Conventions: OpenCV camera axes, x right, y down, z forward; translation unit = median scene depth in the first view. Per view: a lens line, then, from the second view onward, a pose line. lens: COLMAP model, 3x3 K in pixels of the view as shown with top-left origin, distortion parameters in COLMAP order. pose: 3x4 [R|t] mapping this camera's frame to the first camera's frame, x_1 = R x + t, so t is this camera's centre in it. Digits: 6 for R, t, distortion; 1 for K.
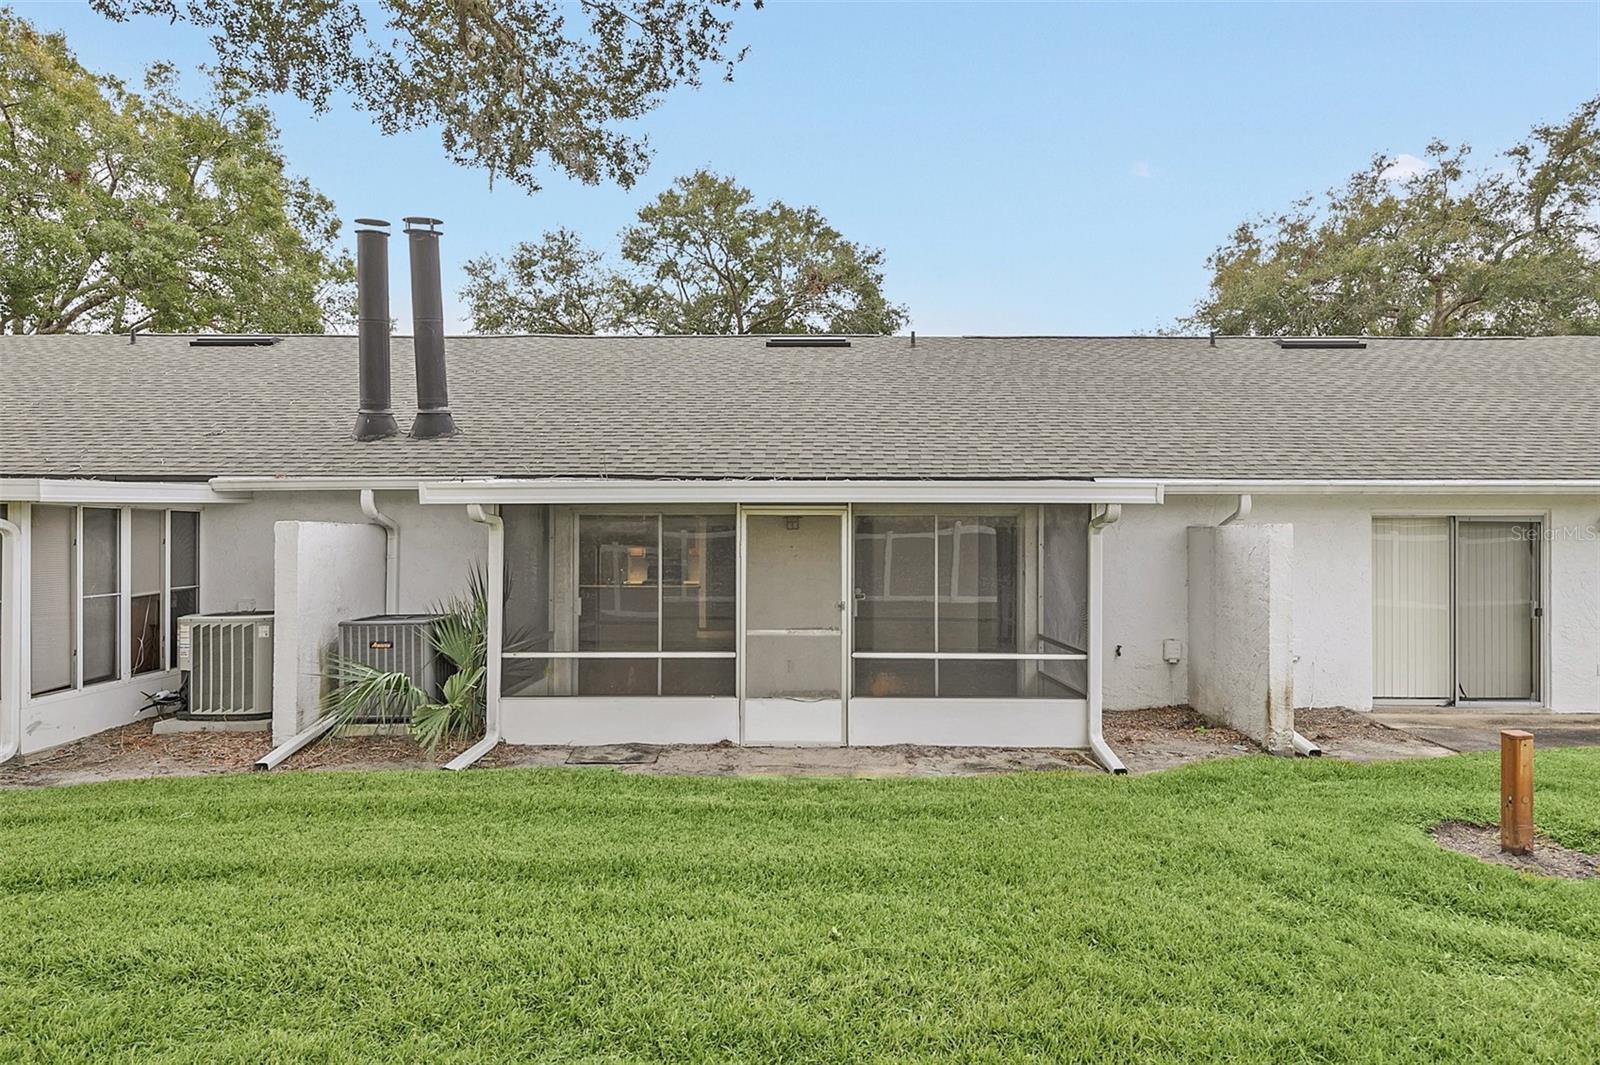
lens RADIAL K [[1001.4, 0, 800.0], [0, 1001.4, 532.5], [0, 0, 1]] dist [-0.001973, -0.000531]
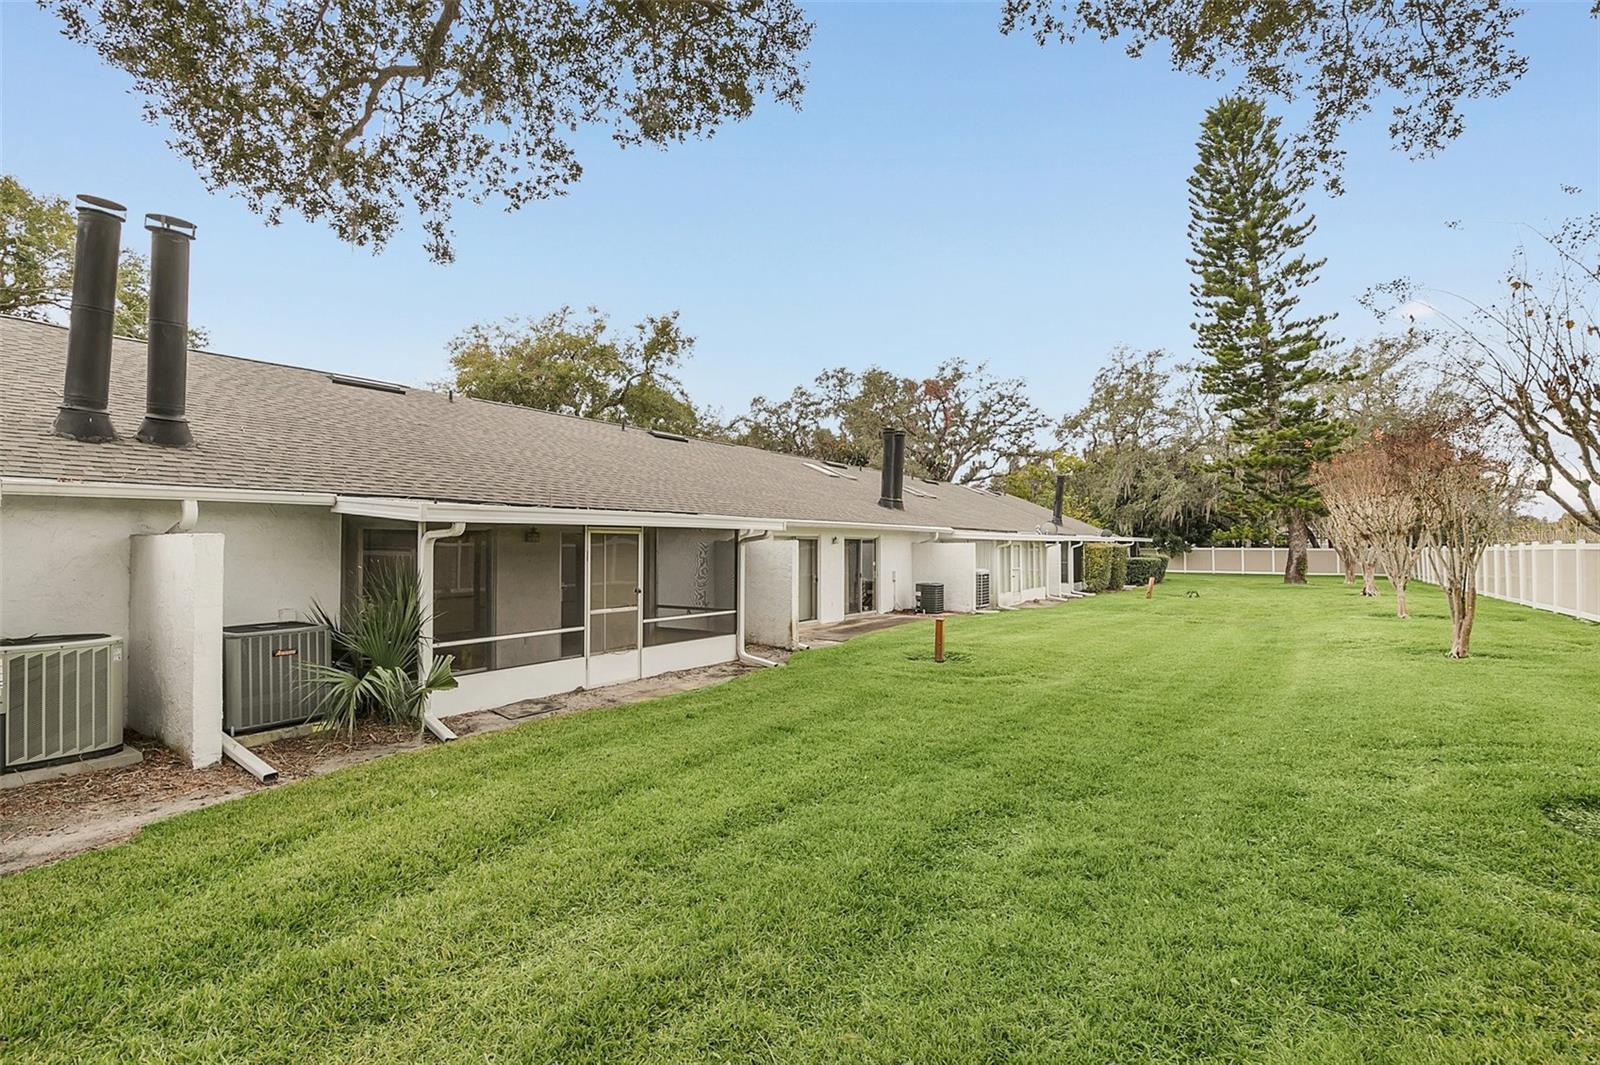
lens RADIAL K [[753.3, 0, 800.0], [0, 753.3, 532.5], [0, 0, 1]] dist [-0.000530, -0.000228]
pose [[0.549462, 0.013103, 0.835416, -0.782235], [-0.003836, 0.999906, -0.013159, -0.004771], [-0.835510, 0.004025, 0.549461, 0.116664]]
